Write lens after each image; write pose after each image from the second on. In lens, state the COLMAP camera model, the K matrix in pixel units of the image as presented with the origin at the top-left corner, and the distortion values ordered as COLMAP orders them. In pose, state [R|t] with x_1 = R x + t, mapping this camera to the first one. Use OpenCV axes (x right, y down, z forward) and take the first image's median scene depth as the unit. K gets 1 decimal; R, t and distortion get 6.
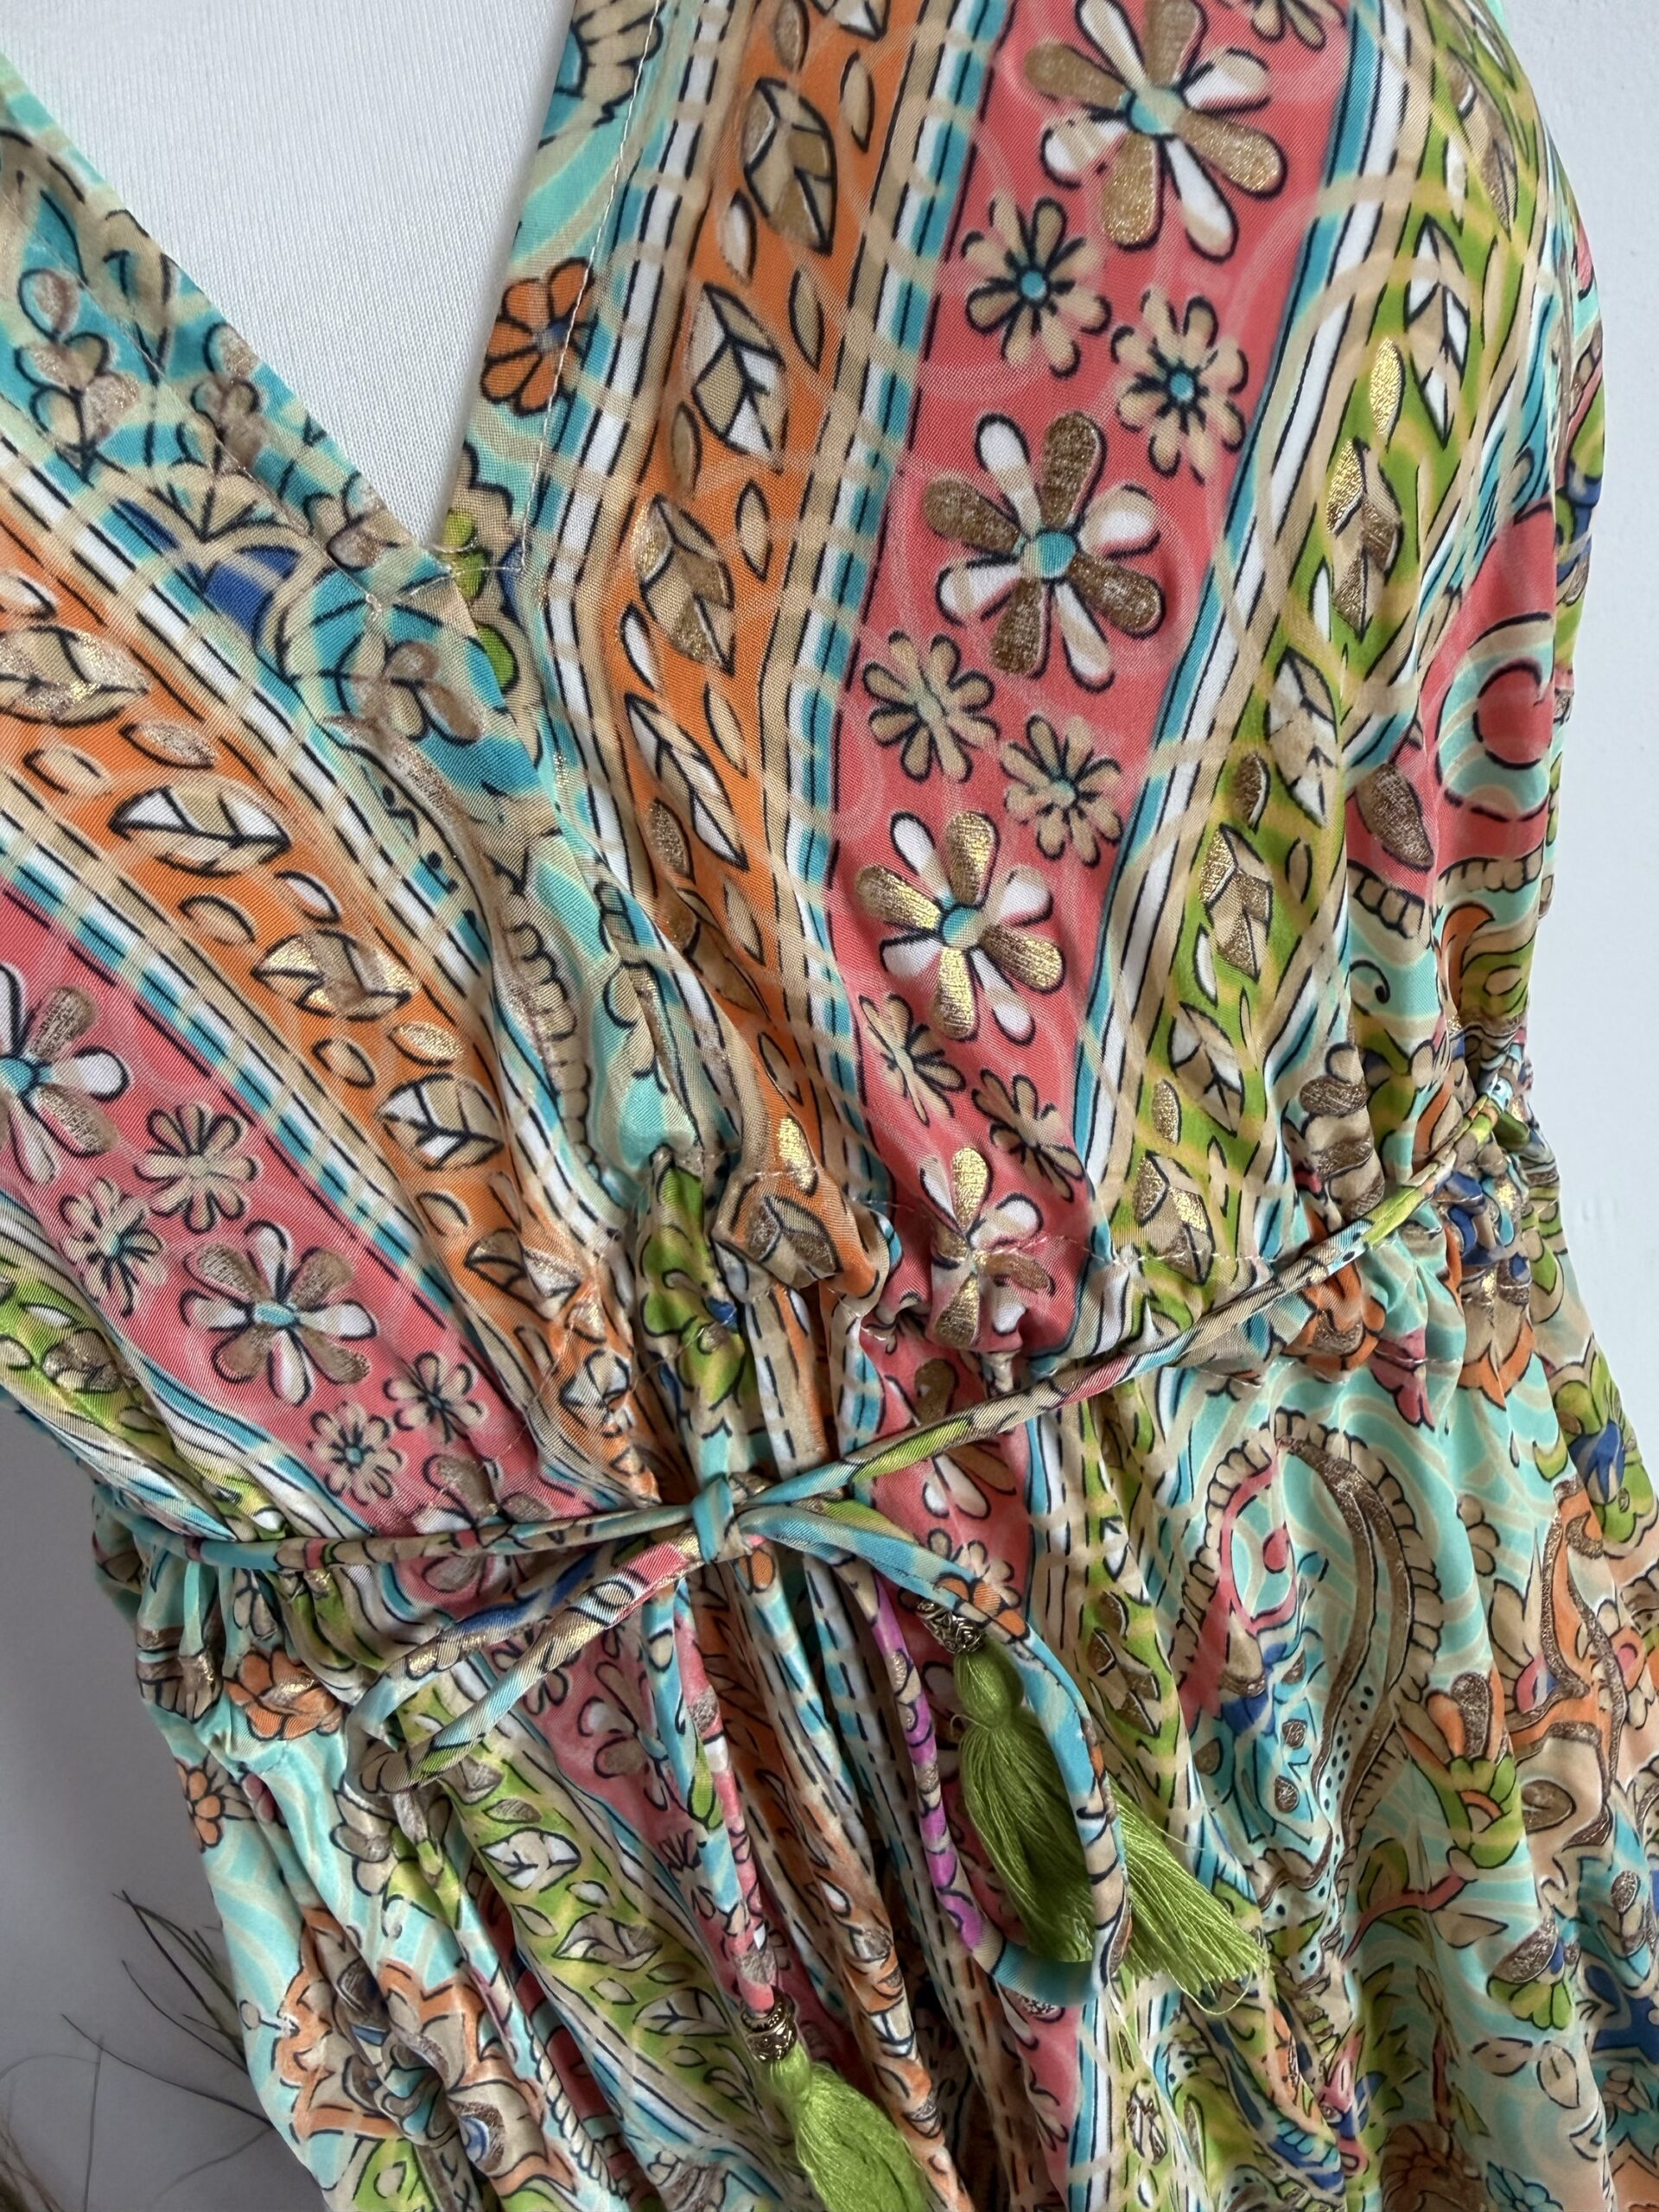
lens RADIAL K [[1603.7, 0, 833.9], [0, 1603.7, 1032.4], [0, 0, 1]] dist [0.023527, 0.005004]
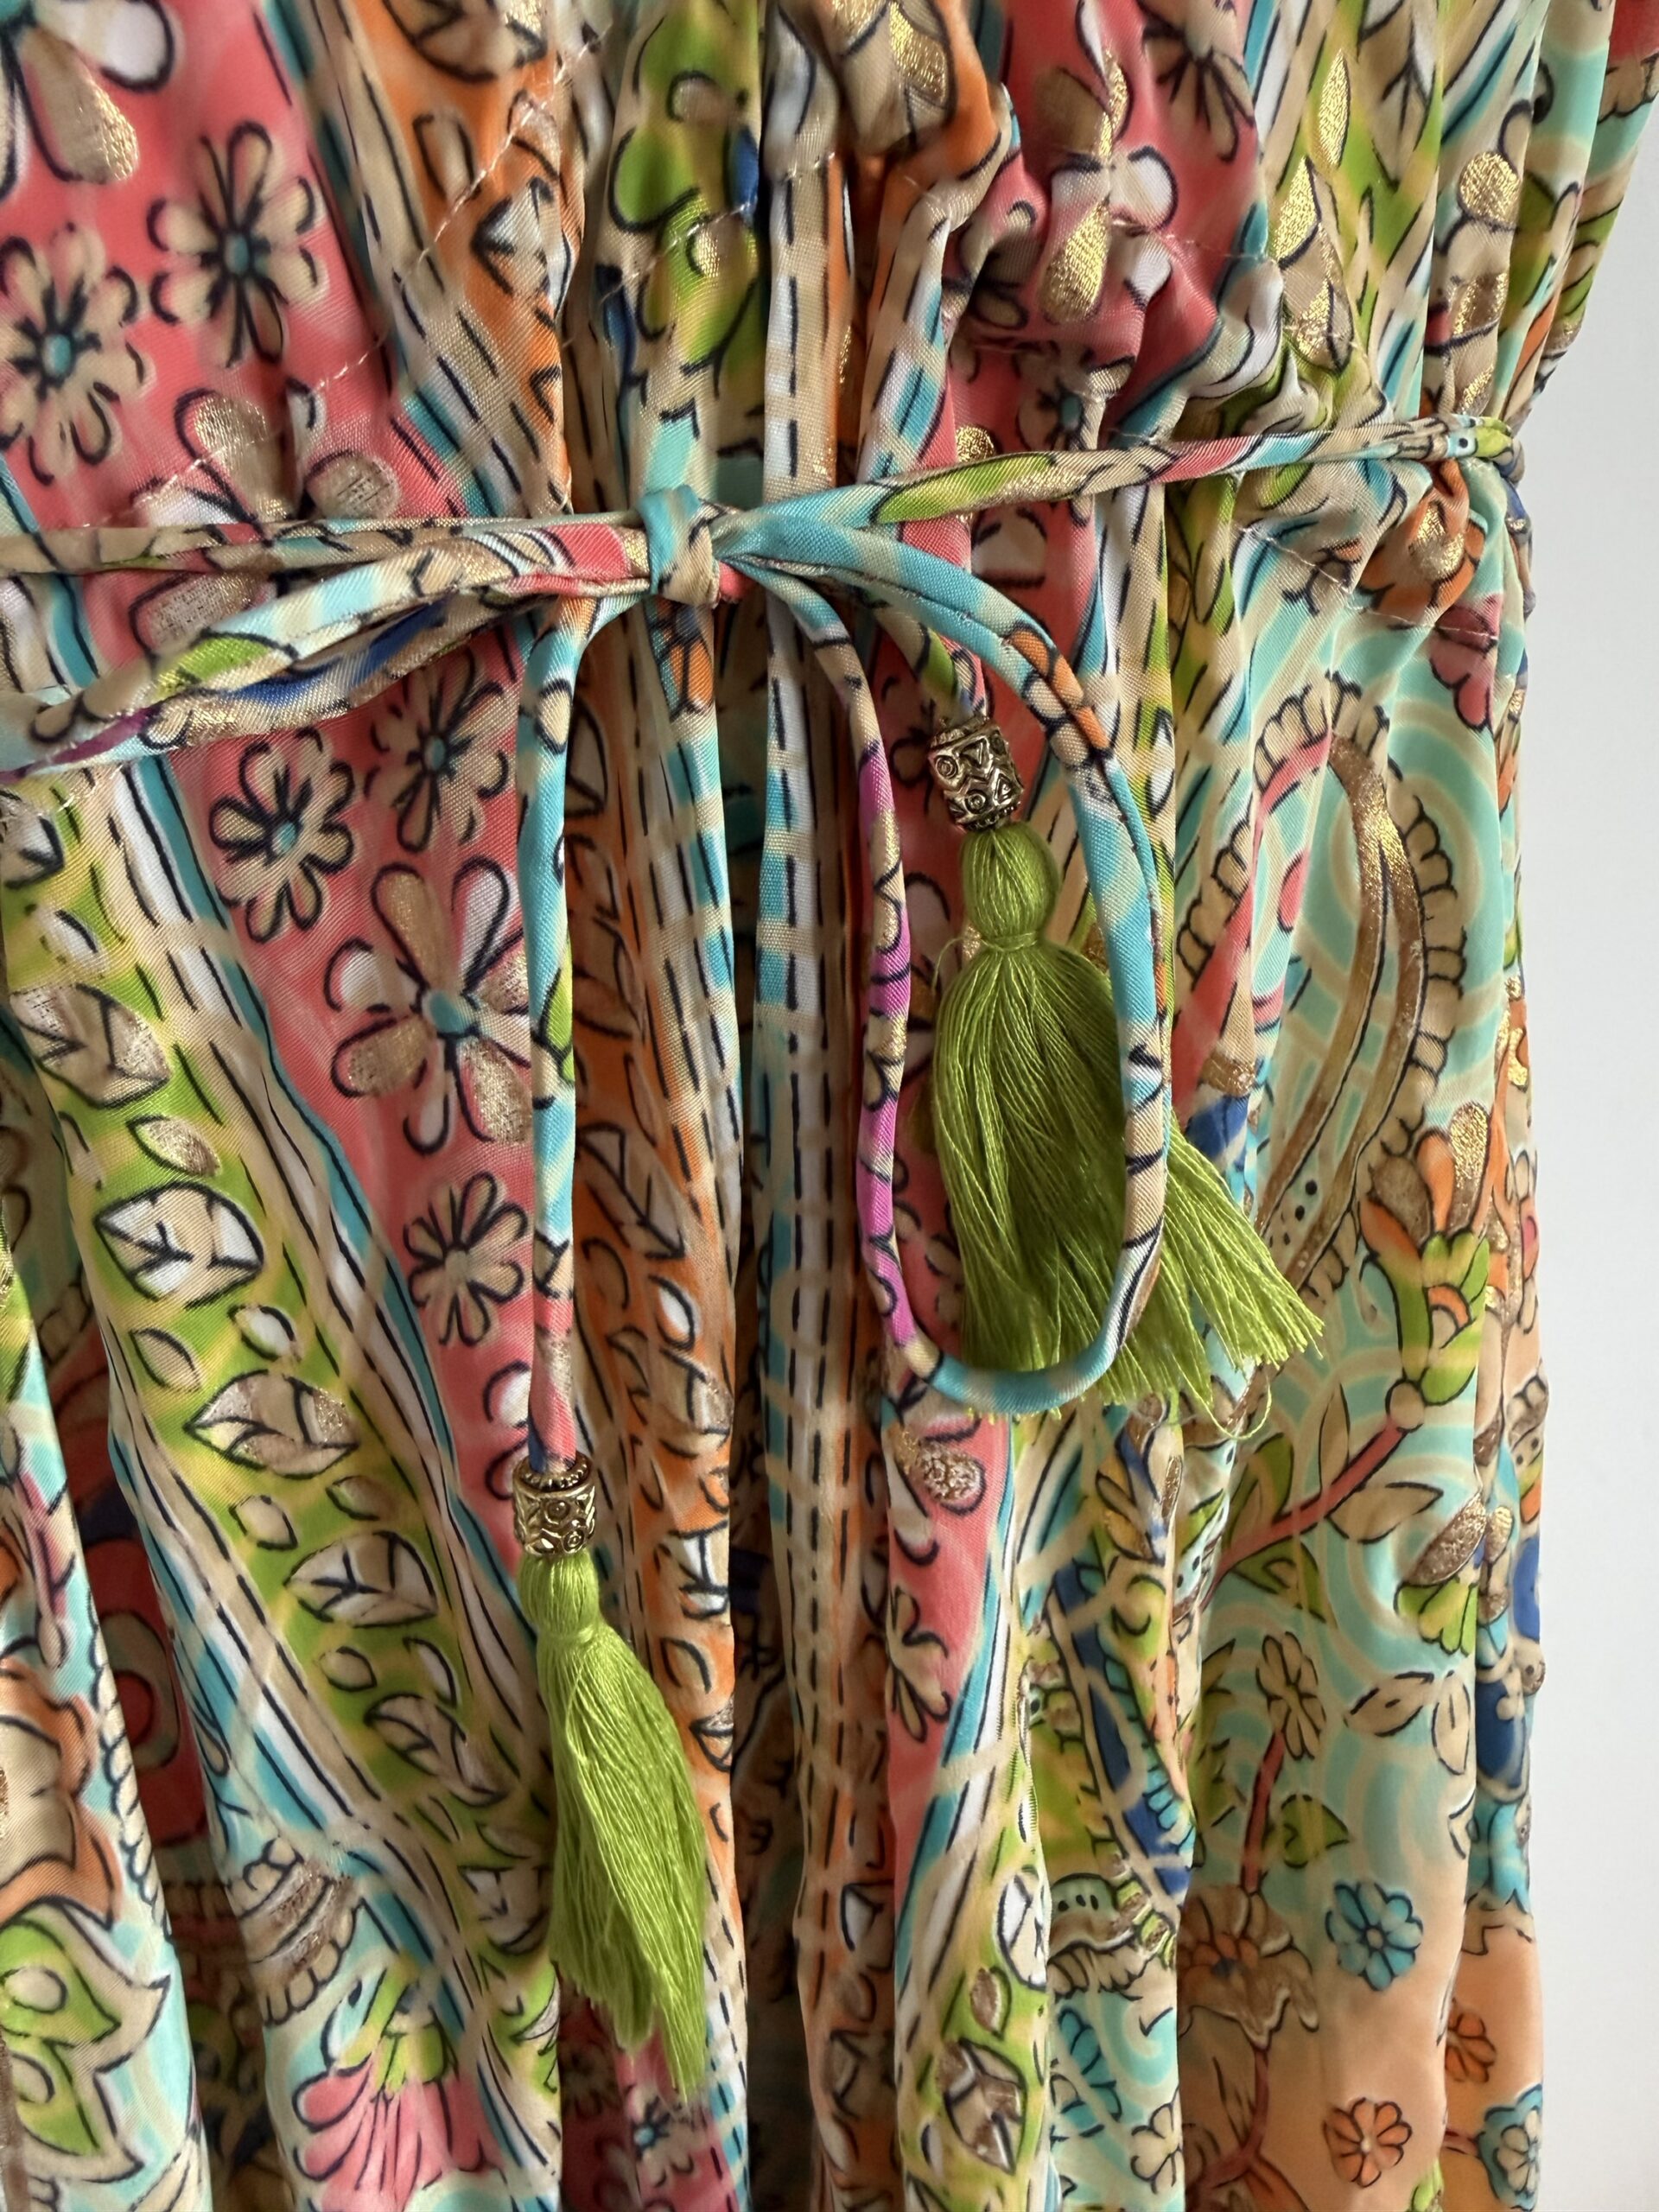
lens RADIAL K [[1636.0, 0, 825.7], [0, 1636.0, 1020.9], [0, 0, 1]] dist [0.008246, 0.002149]
pose [[0.943379, 0.141679, 0.299938, -0.186547], [-0.098172, 0.982941, -0.155529, 0.599702], [-0.316856, 0.117278, 0.941195, 0.386506]]
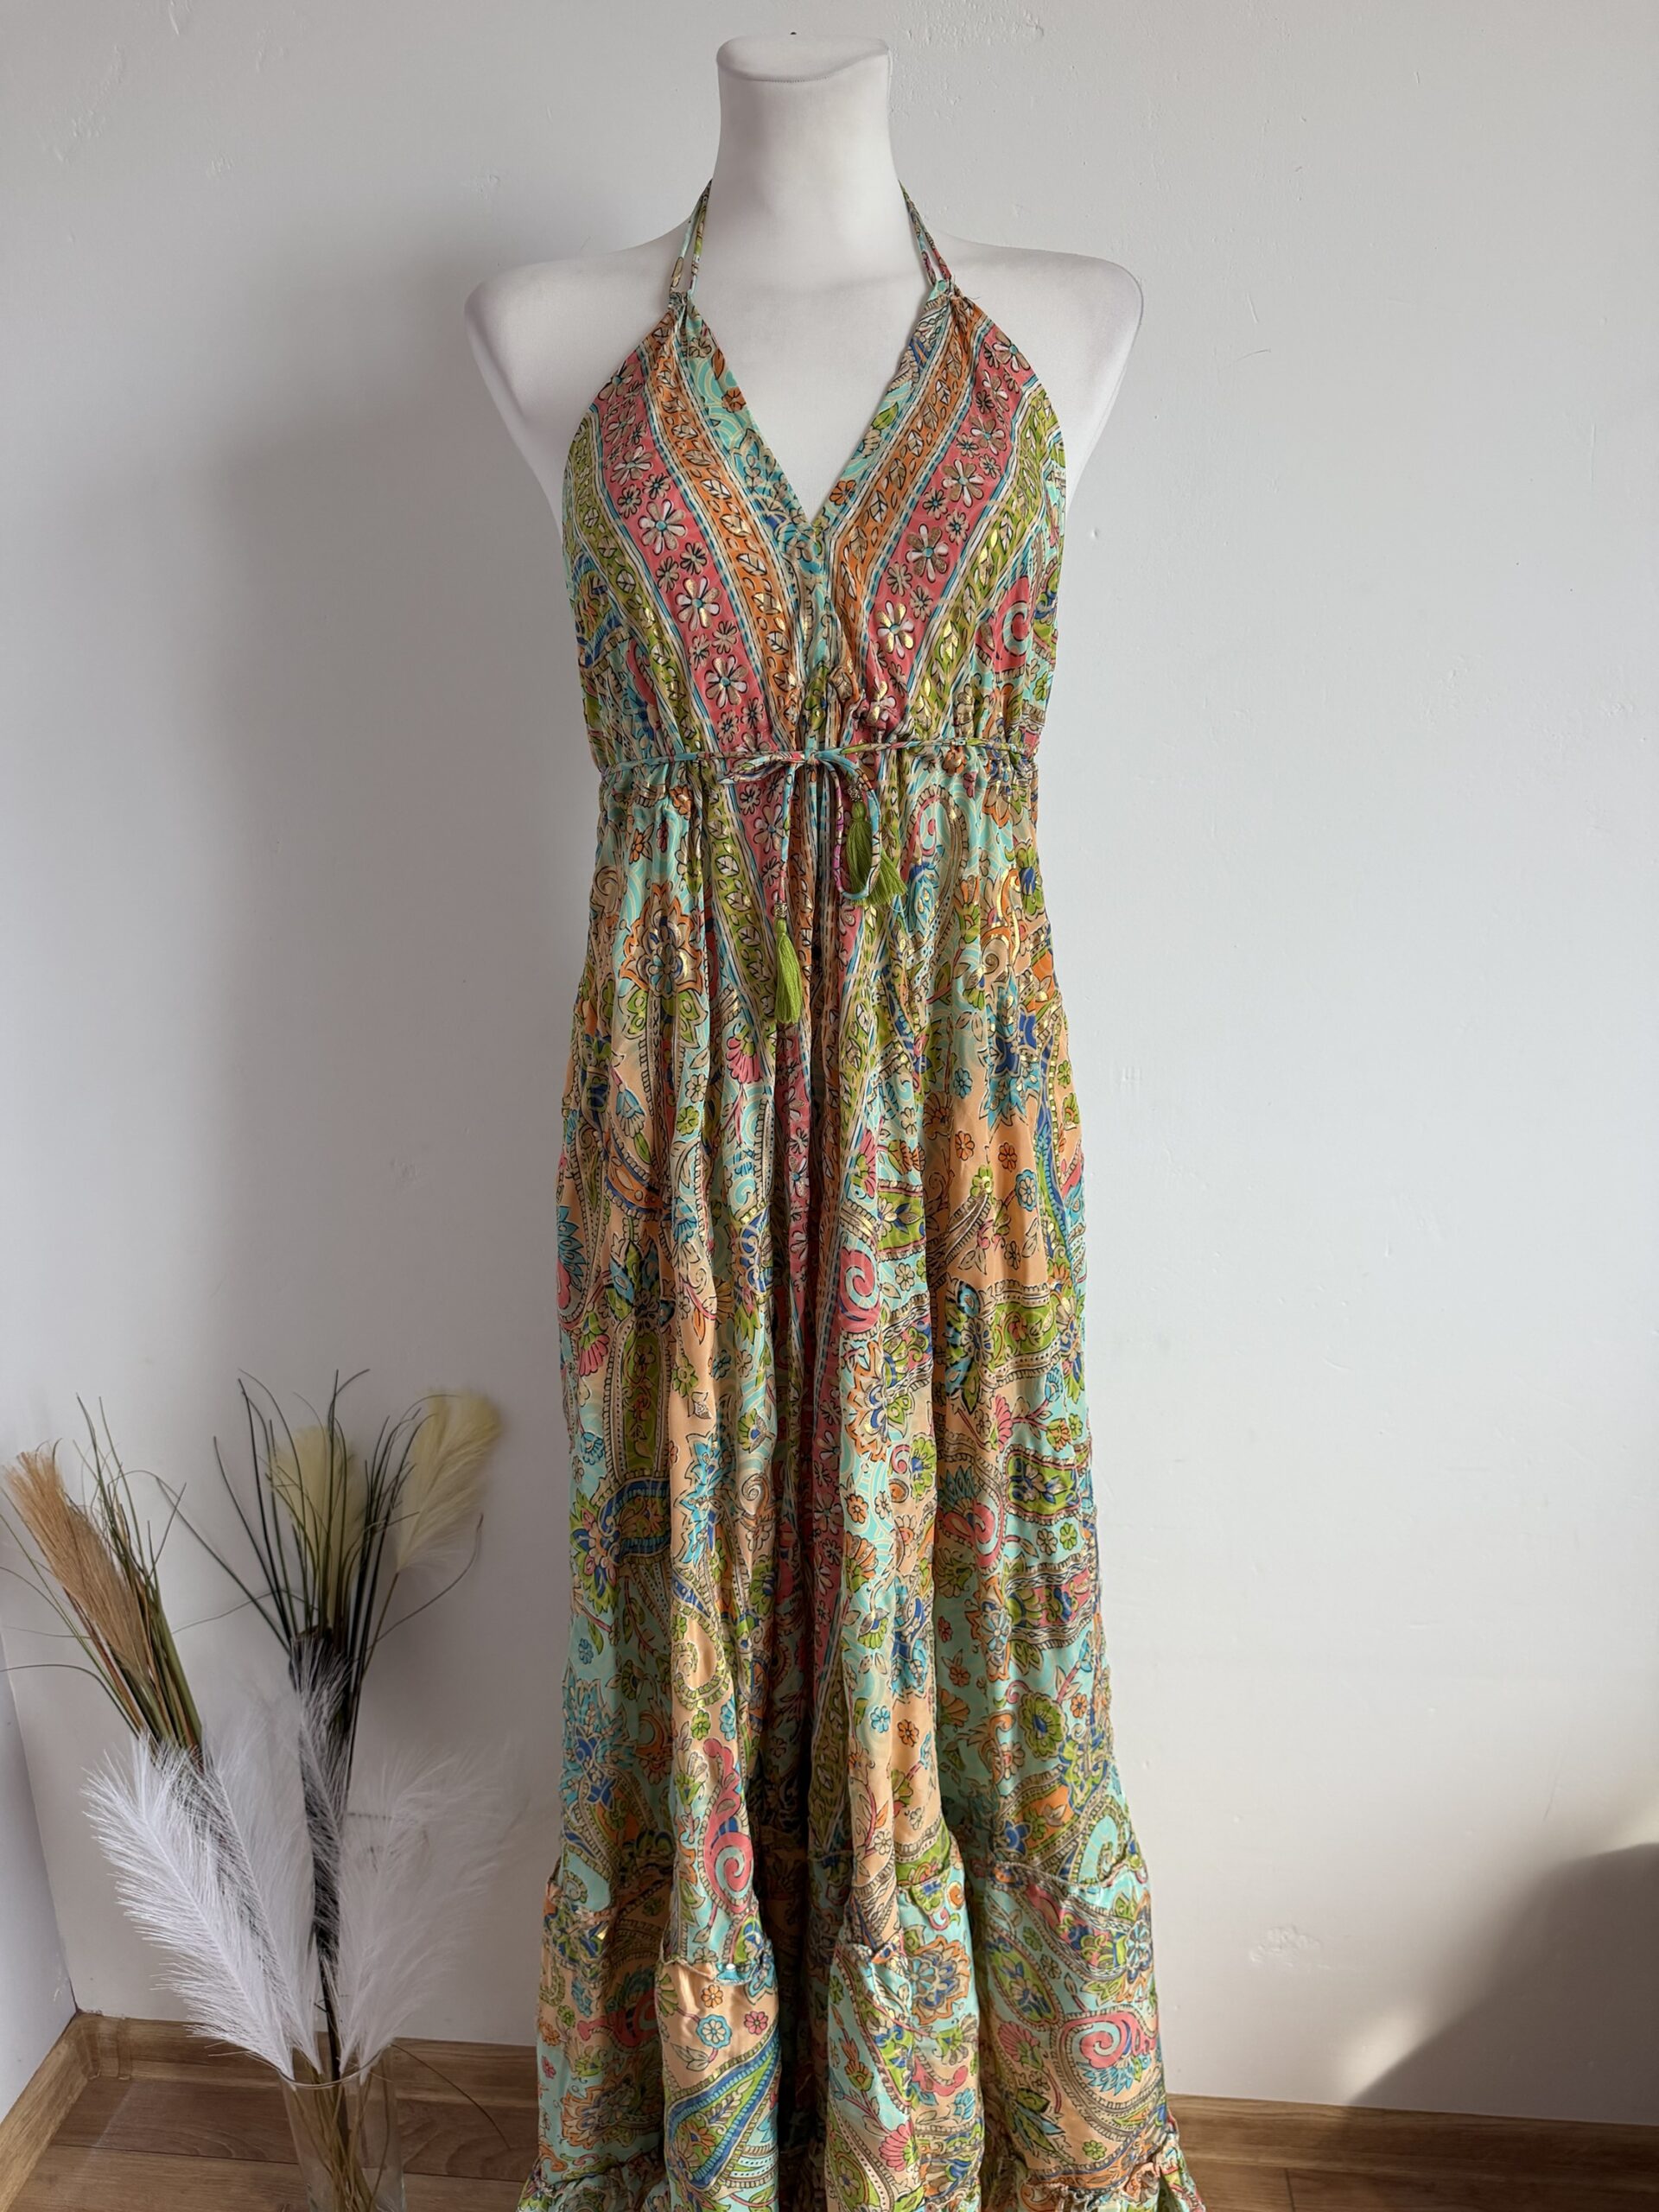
lens RADIAL K [[1557.9, 0, 829.5], [0, 1557.9, 1106.0], [0, 0, 1]] dist [0.189459, -0.000642]
pose [[0.968605, 0.246592, 0.031564, 0.084297], [-0.233722, 0.946522, -0.222417, 2.185289], [-0.084722, 0.208057, 0.974441, -3.035994]]
